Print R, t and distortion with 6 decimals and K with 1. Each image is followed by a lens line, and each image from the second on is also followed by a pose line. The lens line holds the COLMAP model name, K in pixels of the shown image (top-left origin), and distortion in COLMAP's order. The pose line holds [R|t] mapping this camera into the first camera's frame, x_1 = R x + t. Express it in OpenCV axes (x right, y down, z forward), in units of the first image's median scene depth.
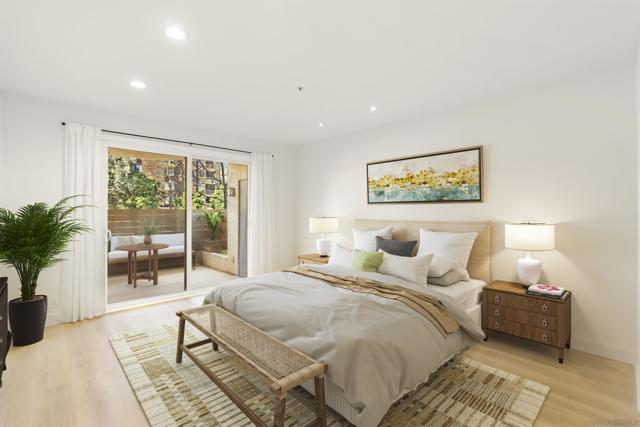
lens RADIAL K [[295.1, 0, 321.5], [0, 295.1, 212.8], [0, 0, 1]] dist [0.001190, 0.000136]
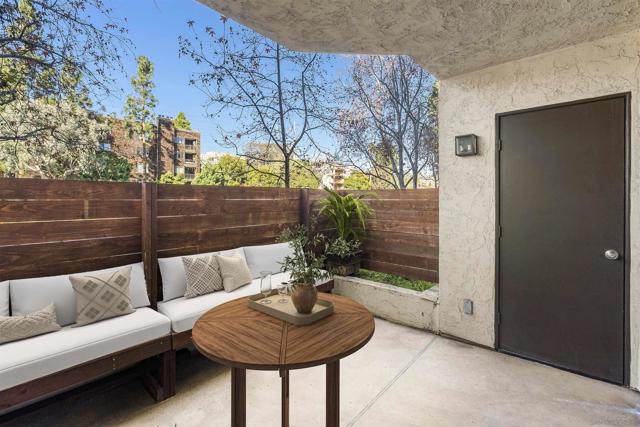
lens RADIAL K [[295.1, 0, 316.6], [0, 295.1, 208.7], [0, 0, 1]] dist [0.001190, 0.000136]
pose [[0.996470, 0.004669, 0.083818, -0.099185], [-0.007028, 0.999587, 0.027876, 0.001284], [-0.083654, -0.028367, 0.996091, 0.108129]]
